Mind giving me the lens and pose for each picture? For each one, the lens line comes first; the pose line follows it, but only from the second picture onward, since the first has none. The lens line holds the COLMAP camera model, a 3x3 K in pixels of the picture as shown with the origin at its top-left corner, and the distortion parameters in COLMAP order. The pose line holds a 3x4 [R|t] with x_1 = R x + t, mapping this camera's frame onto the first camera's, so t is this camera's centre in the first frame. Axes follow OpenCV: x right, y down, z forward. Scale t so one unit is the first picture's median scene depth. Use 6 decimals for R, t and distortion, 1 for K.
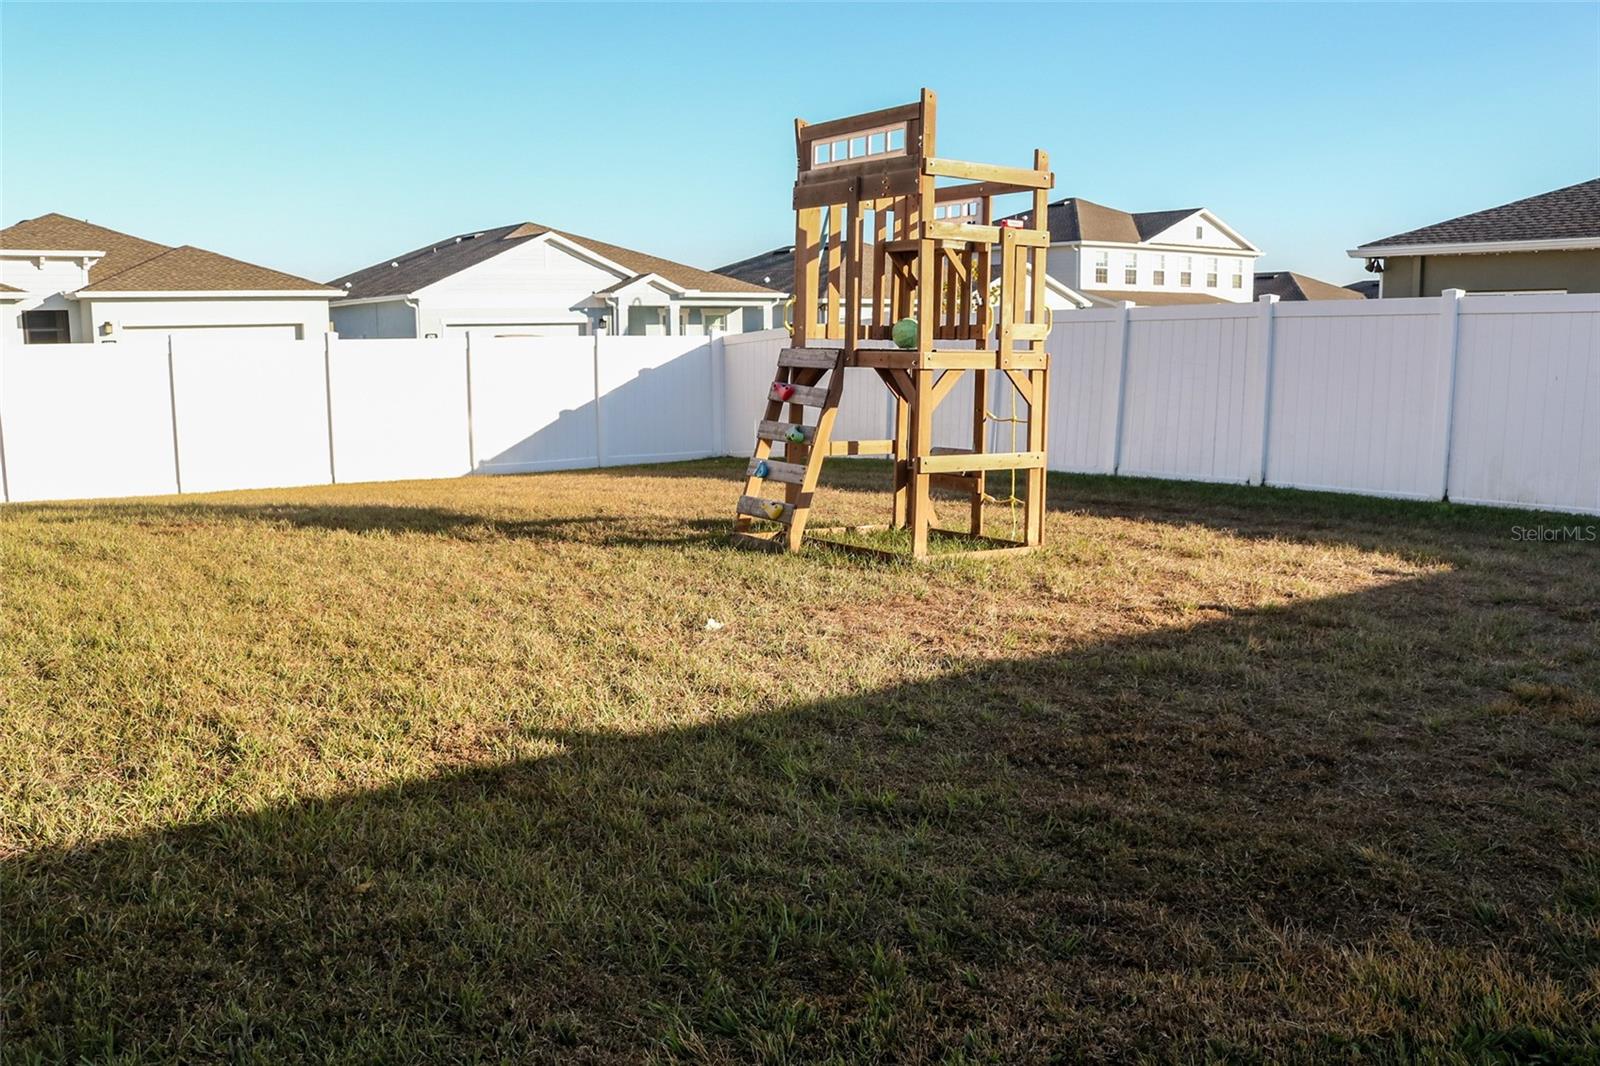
lens RADIAL K [[1419.5, 0, 800.0], [0, 1419.5, 533.0], [0, 0, 1]] dist [-0.150131, 0.135894]
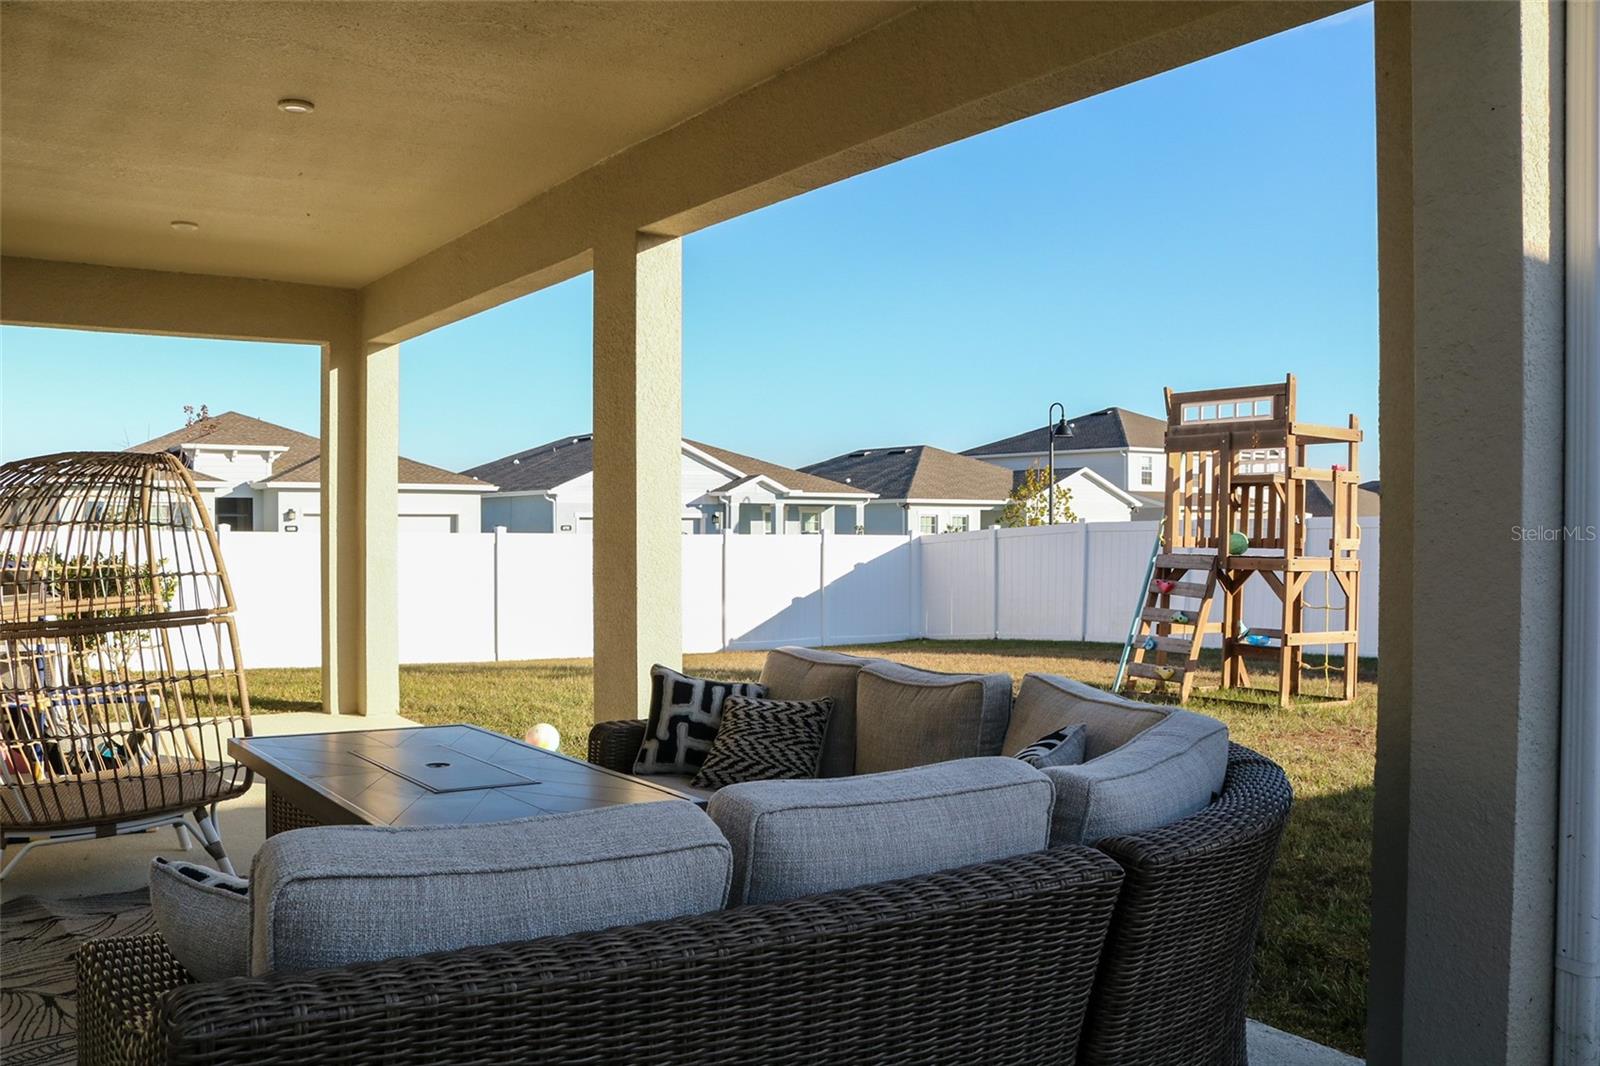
lens RADIAL K [[1377.0, 0, 794.7], [0, 1377.0, 541.2], [0, 0, 1]] dist [-0.120691, 0.054477]
pose [[0.999942, 0.010777, 0.000853, -0.090241], [-0.010578, 0.991648, -0.128539, 0.007399], [-0.002231, 0.128523, 0.991704, -0.075005]]
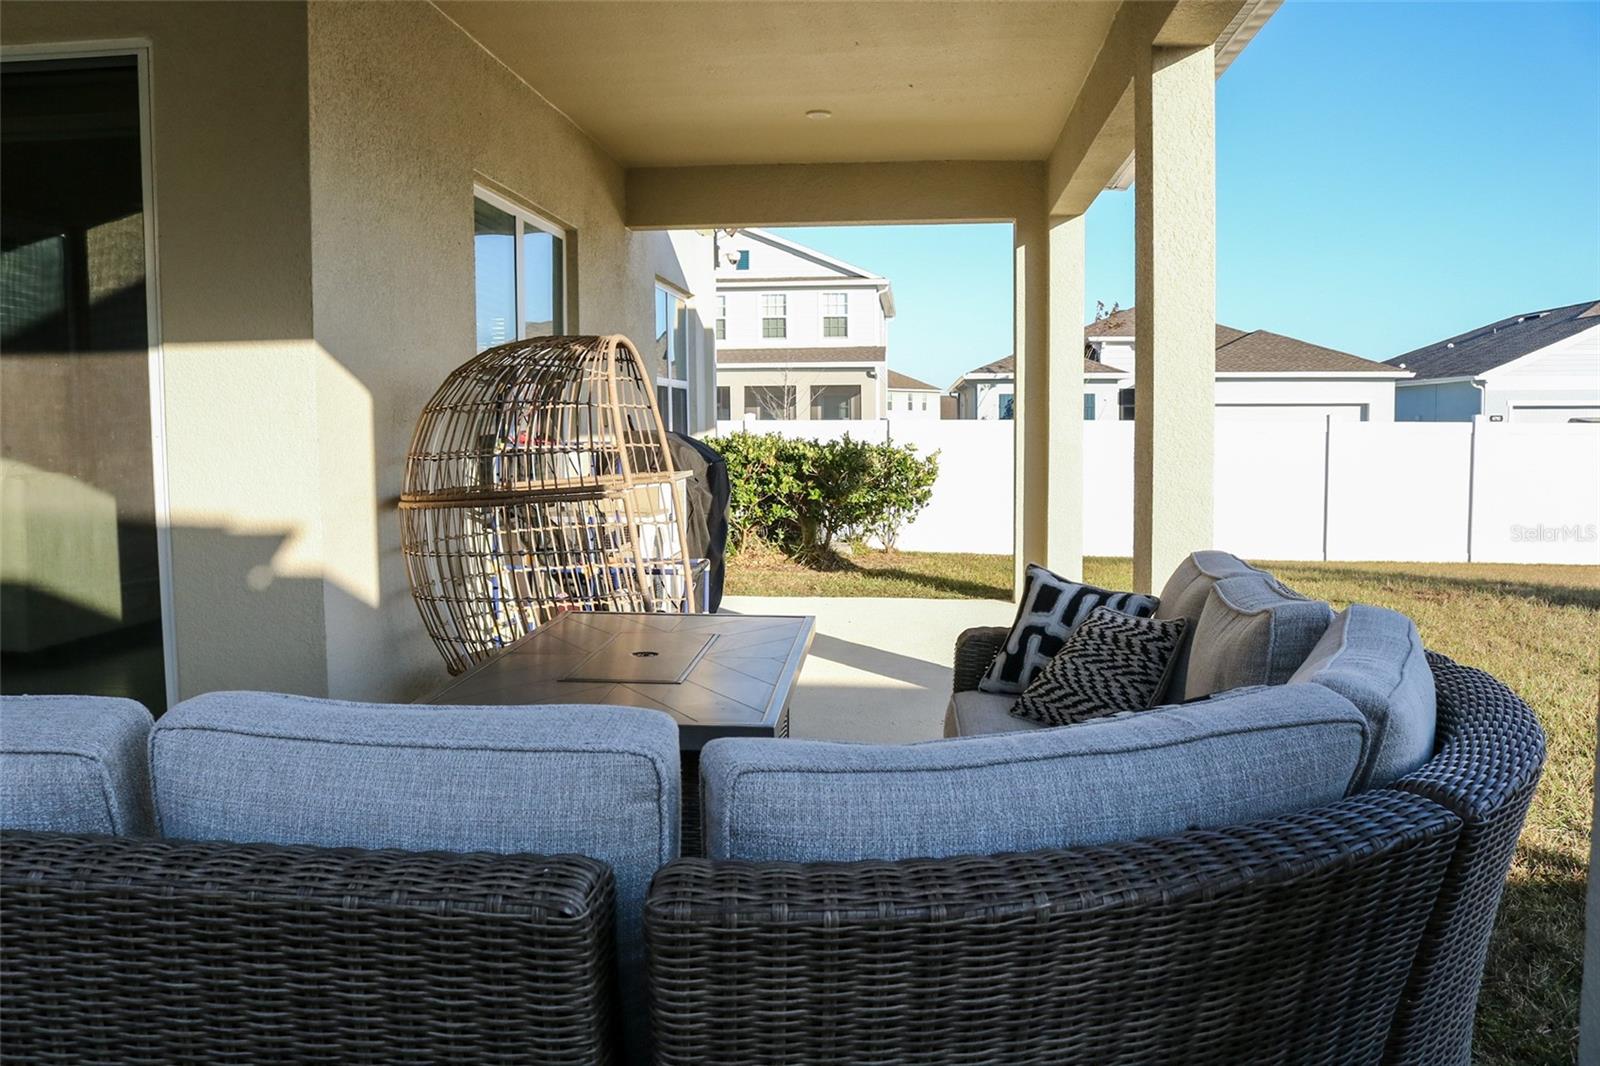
lens RADIAL K [[1377.0, 0, 794.7], [0, 1377.0, 541.2], [0, 0, 1]] dist [-0.120691, 0.054477]
pose [[0.770652, 0.058727, -0.634545, -0.044537], [-0.087792, 0.996034, -0.014440, 0.003475], [0.631180, 0.066836, 0.772751, -0.036478]]
